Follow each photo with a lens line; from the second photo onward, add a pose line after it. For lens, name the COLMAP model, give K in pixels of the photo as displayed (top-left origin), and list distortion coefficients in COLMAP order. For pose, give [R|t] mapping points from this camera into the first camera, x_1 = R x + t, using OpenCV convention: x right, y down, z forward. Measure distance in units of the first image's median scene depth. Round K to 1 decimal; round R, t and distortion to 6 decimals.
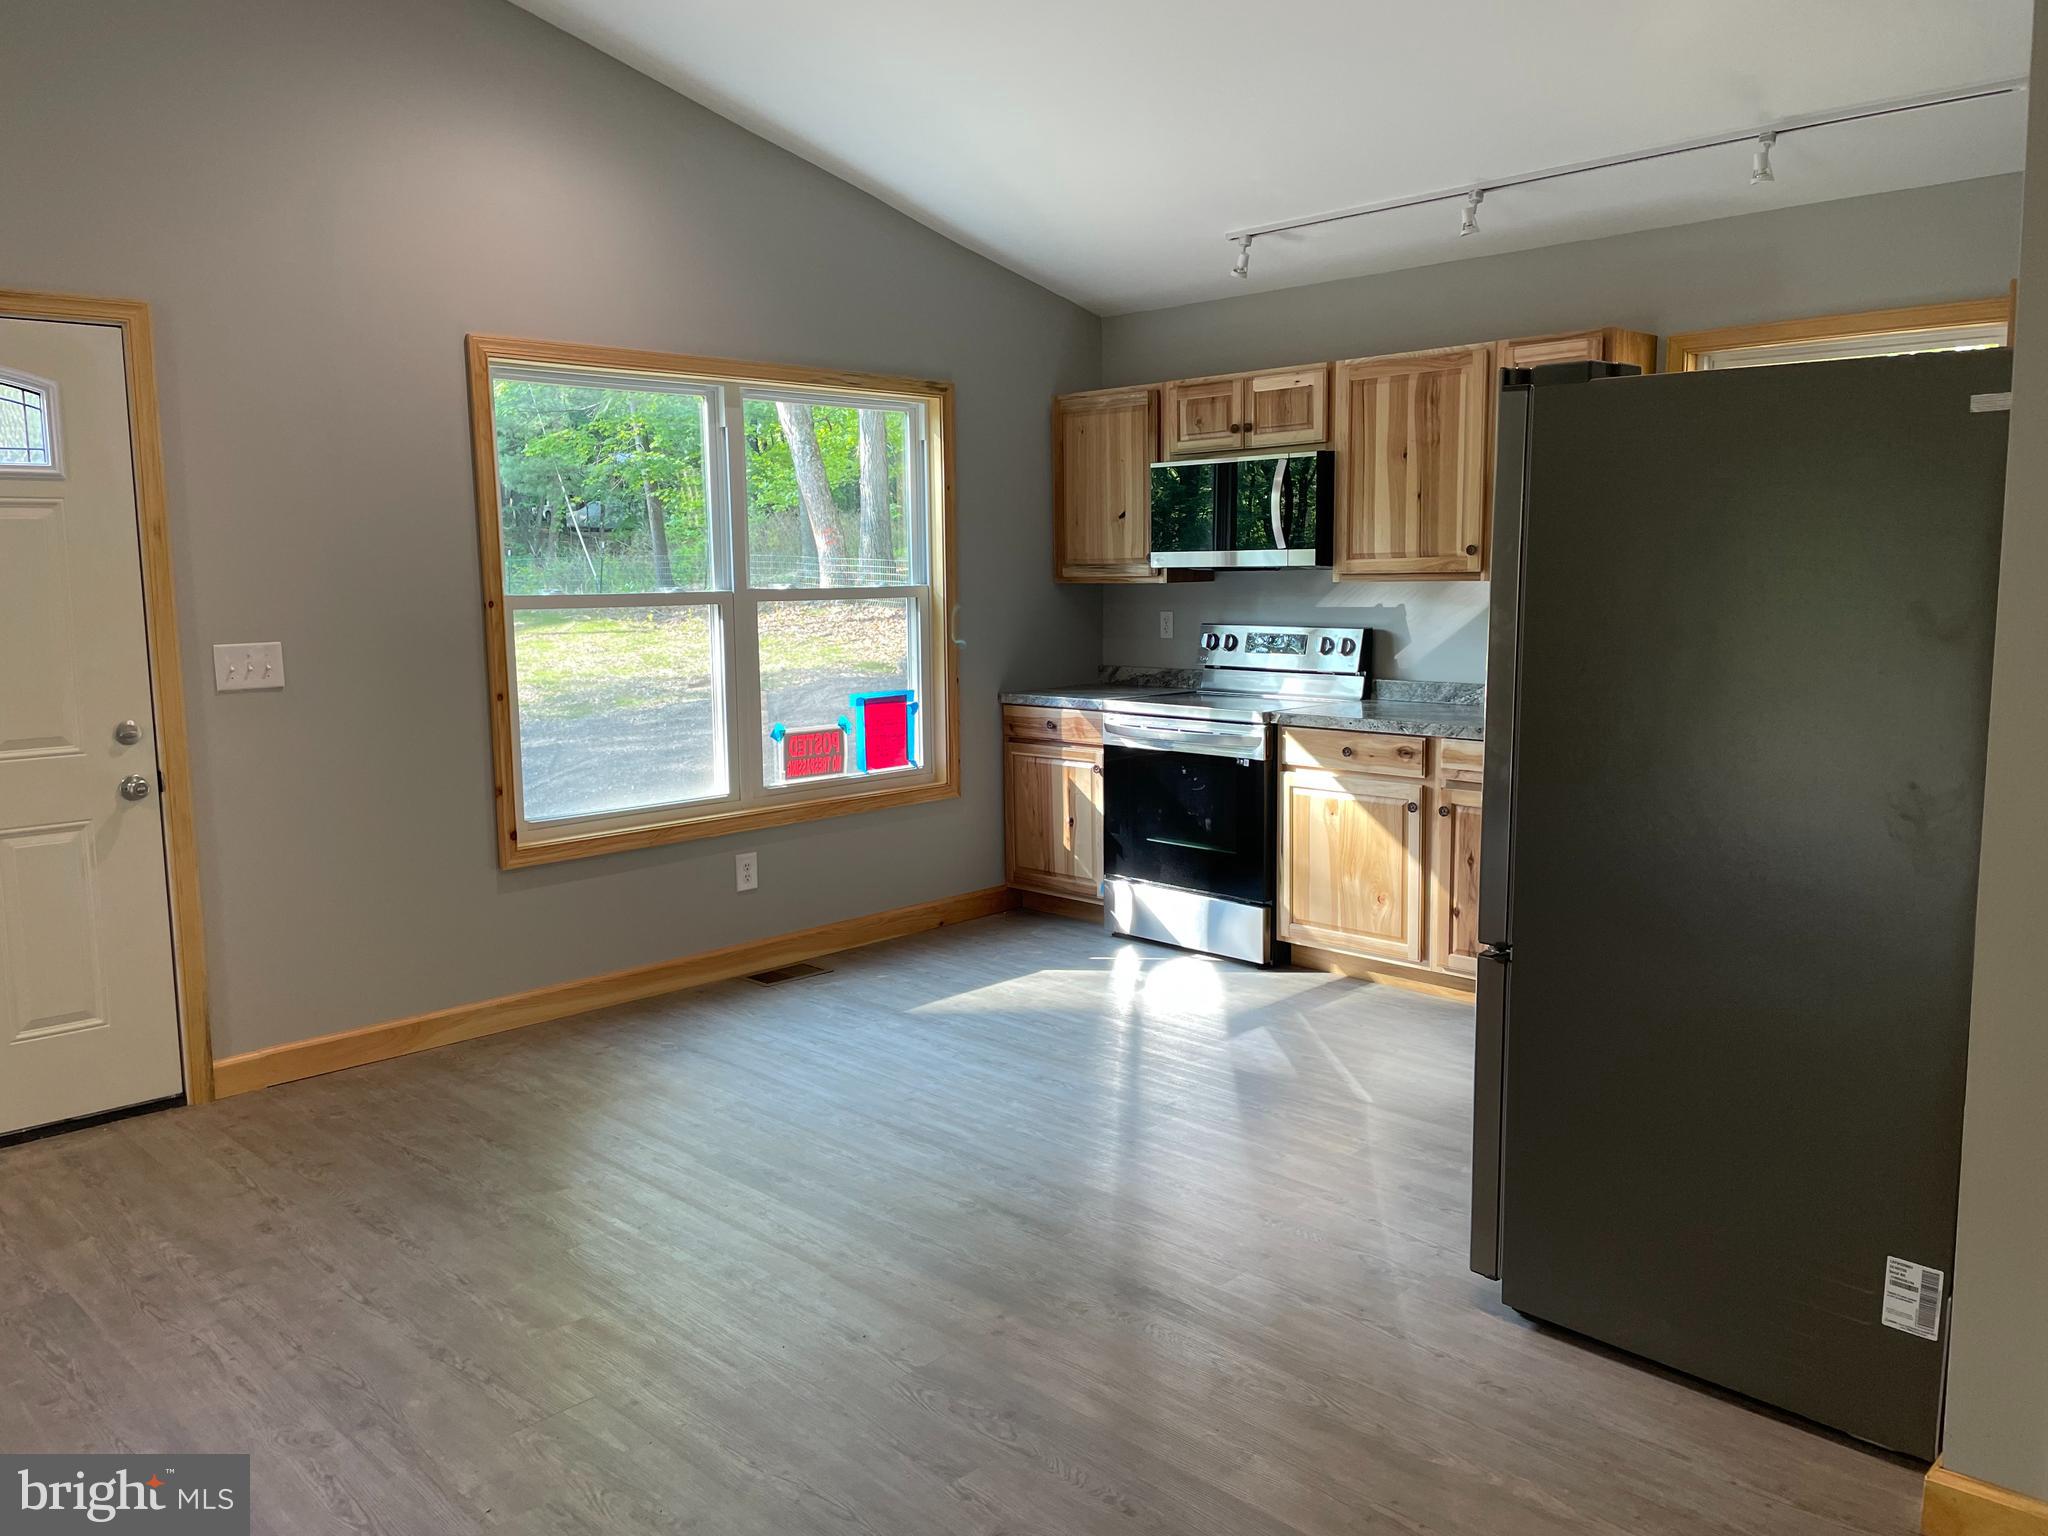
lens RADIAL K [[1543.9, 0, 1037.1], [0, 1543.9, 760.1], [0, 0, 1]] dist [0.091203, -0.123373]
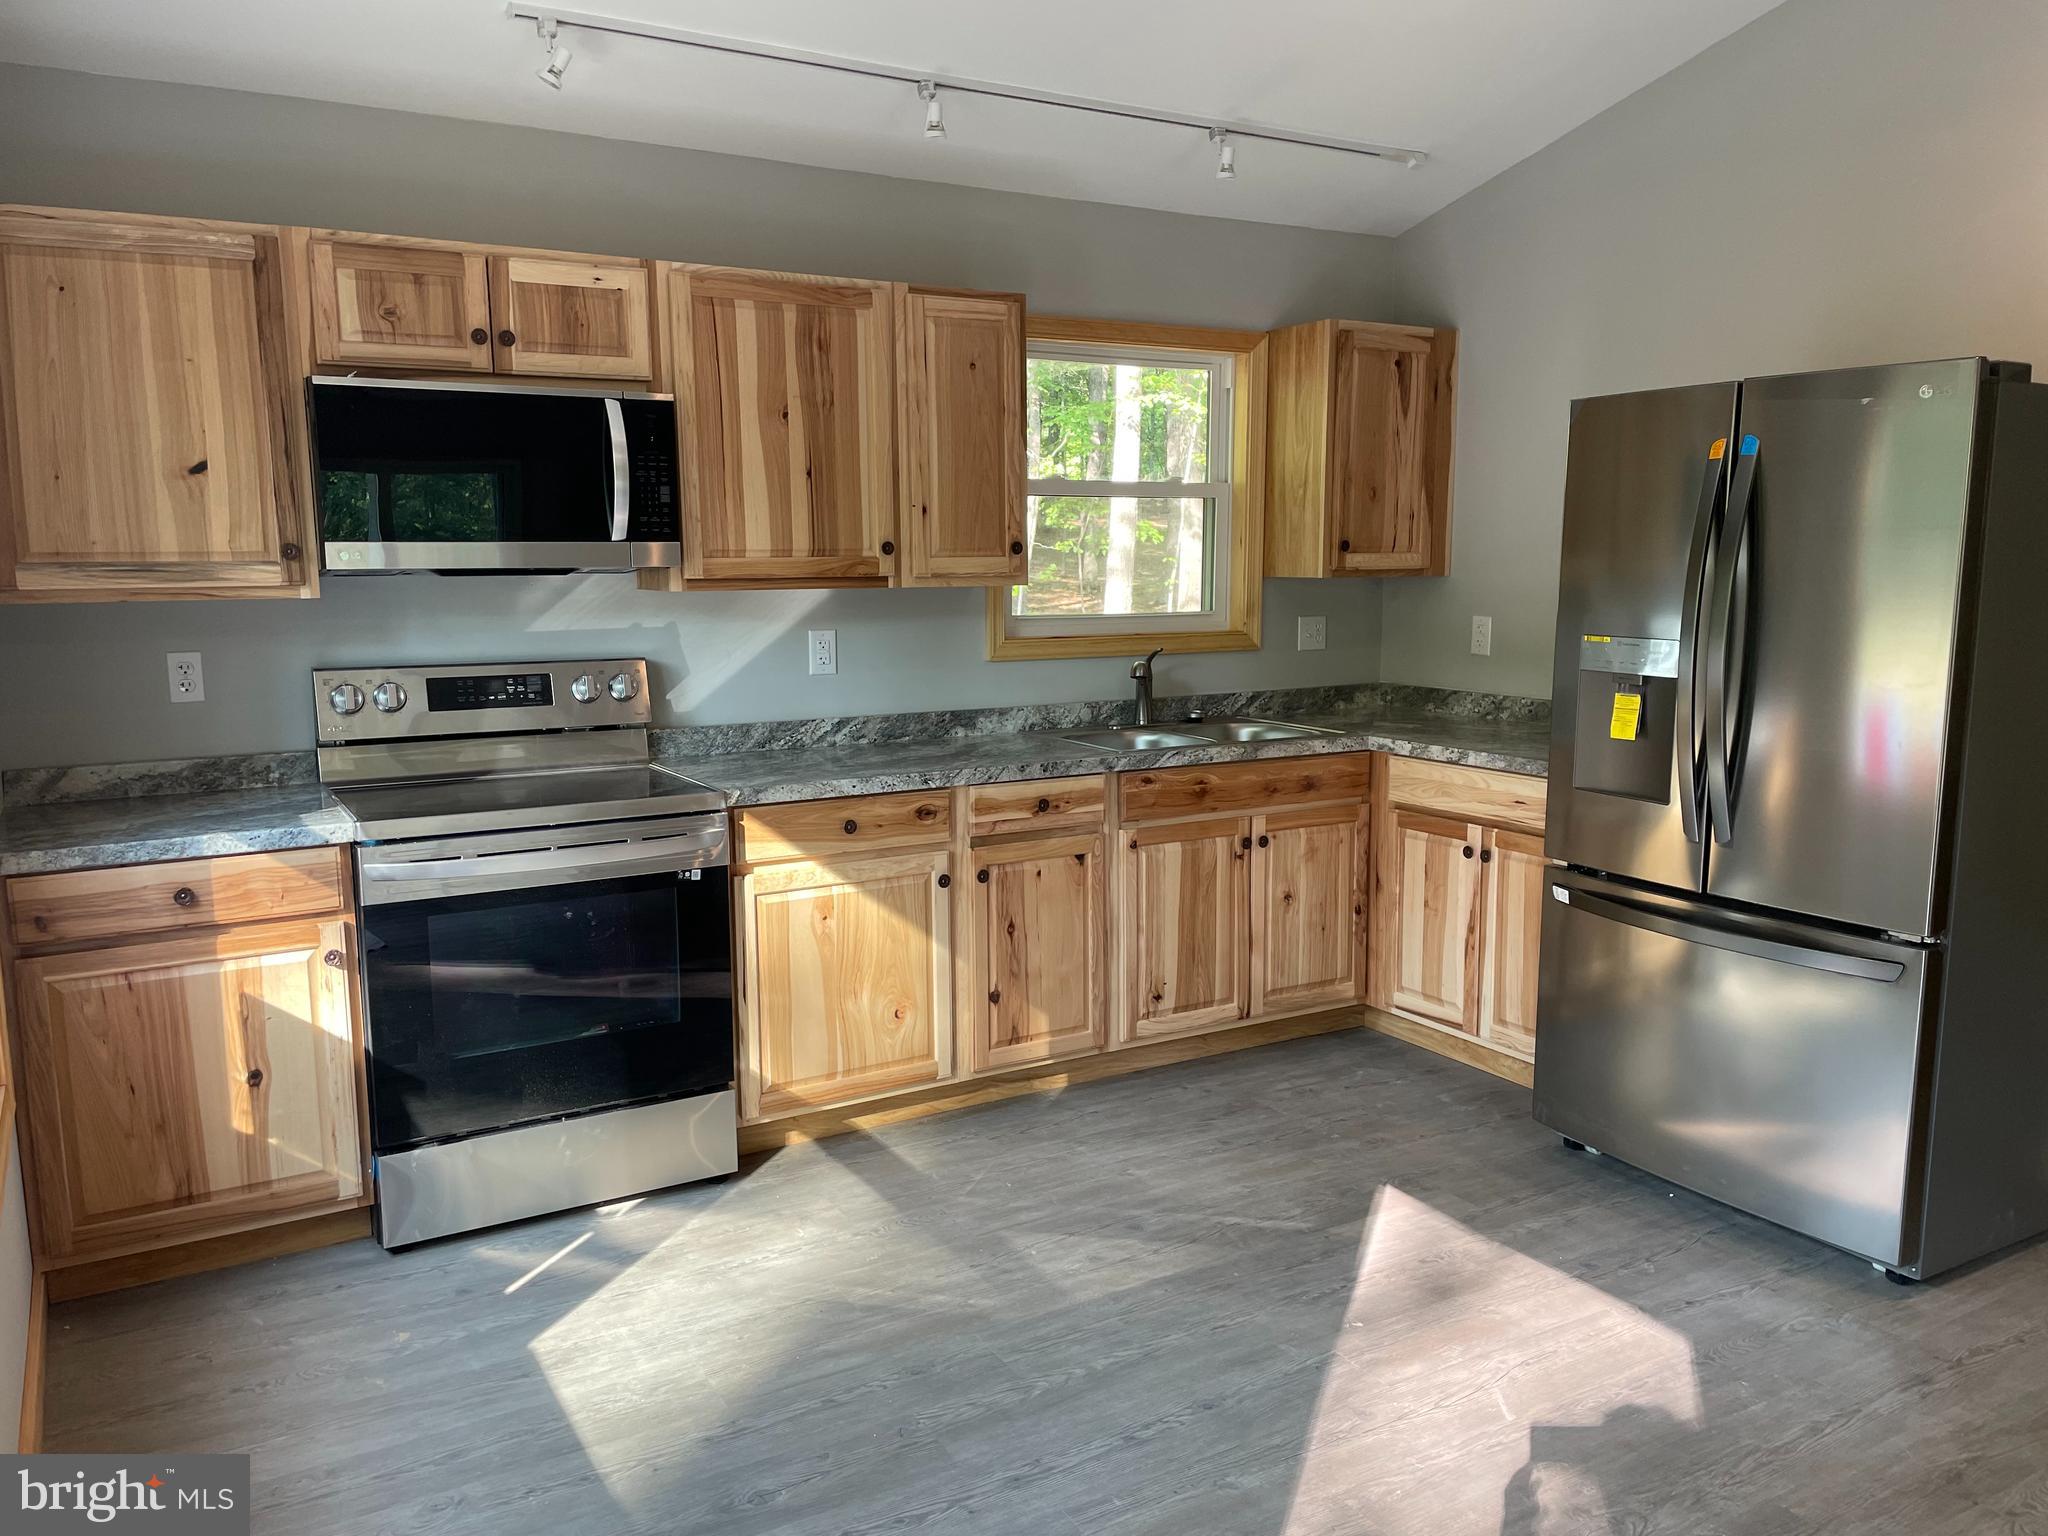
lens RADIAL K [[1543.9, 0, 1036.4], [0, 1543.9, 769.8], [0, 0, 1]] dist [0.091203, -0.123373]
pose [[0.257880, -0.126969, 0.957798, -0.453881], [0.125989, 0.987282, 0.096956, -0.088936], [-0.957927, 0.095669, 0.270597, 0.713805]]
